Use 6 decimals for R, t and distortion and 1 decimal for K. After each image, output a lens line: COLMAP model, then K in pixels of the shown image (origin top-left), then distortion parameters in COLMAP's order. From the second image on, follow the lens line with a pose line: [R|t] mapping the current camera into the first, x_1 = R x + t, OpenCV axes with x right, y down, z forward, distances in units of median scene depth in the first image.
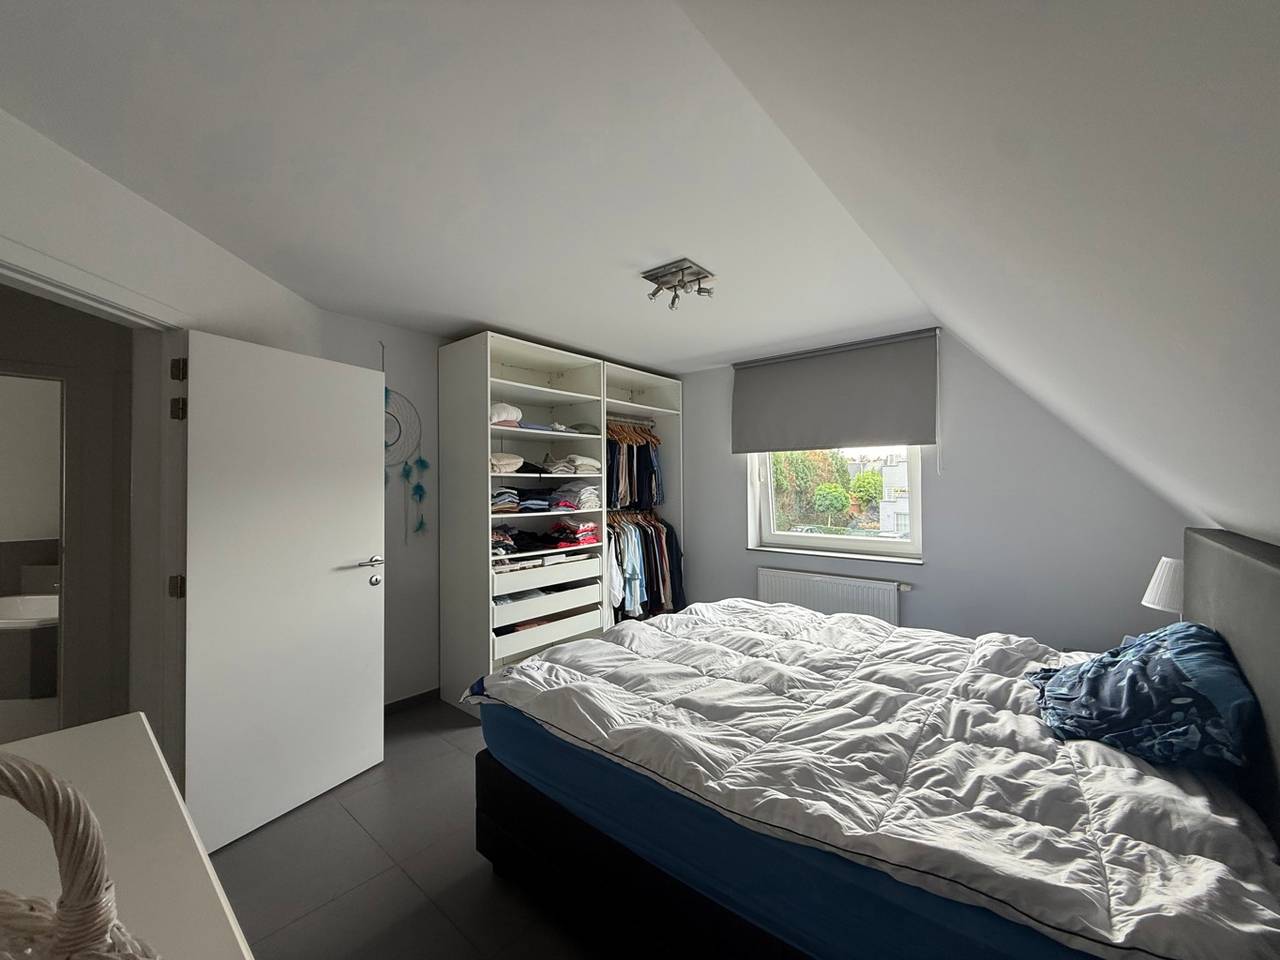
lens RADIAL K [[508.8, 0, 634.7], [0, 508.8, 479.6], [0, 0, 1]] dist [-0.000759, 0.000394]
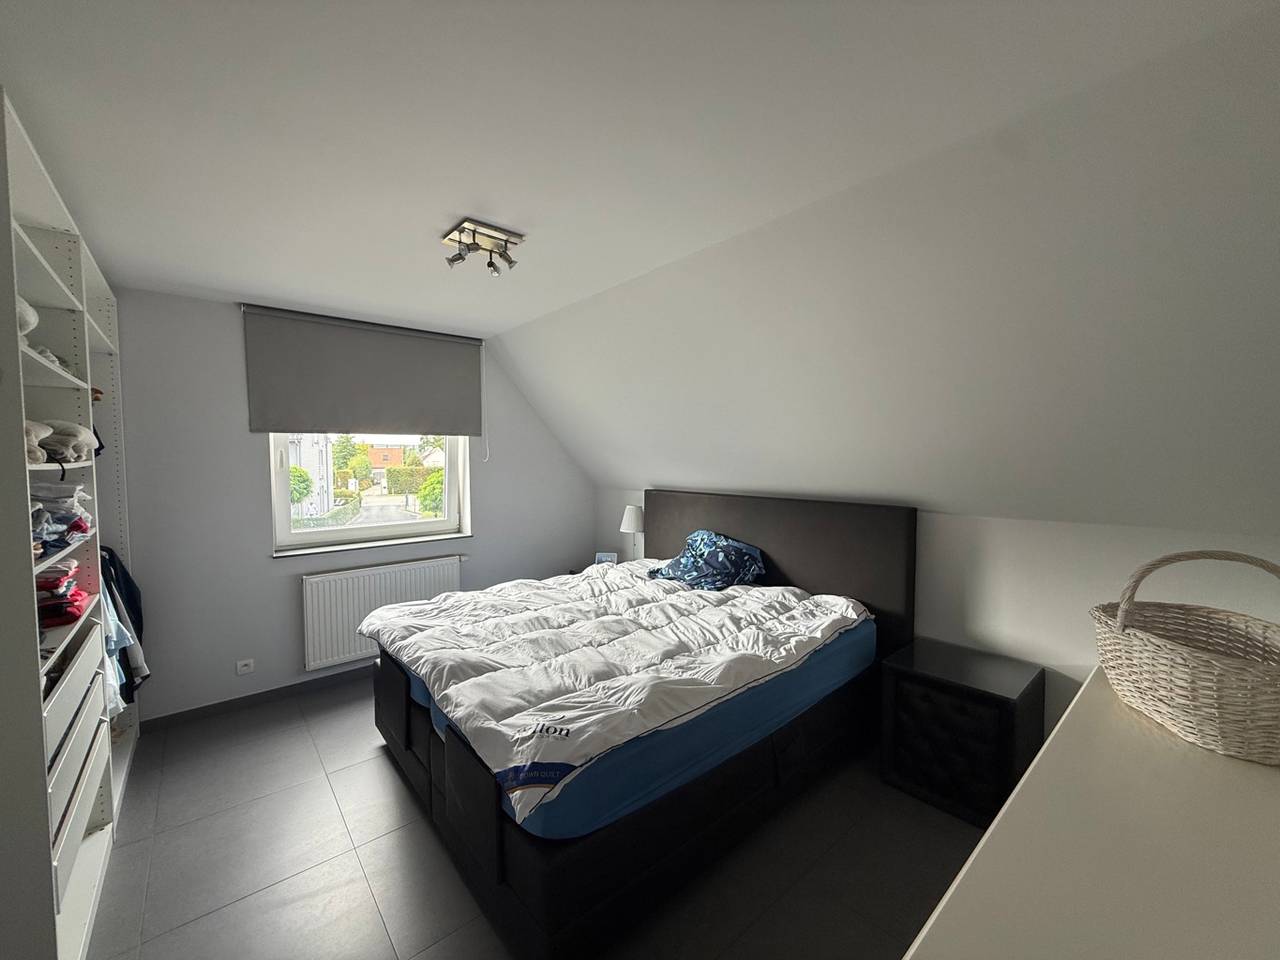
lens RADIAL K [[508.8, 0, 634.7], [0, 508.8, 479.6], [0, 0, 1]] dist [-0.000759, 0.000394]
pose [[0.158843, -0.038736, 0.986544, -0.903109], [-0.003048, 0.999206, 0.039724, -0.025385], [-0.987299, -0.009317, 0.158599, 0.721964]]
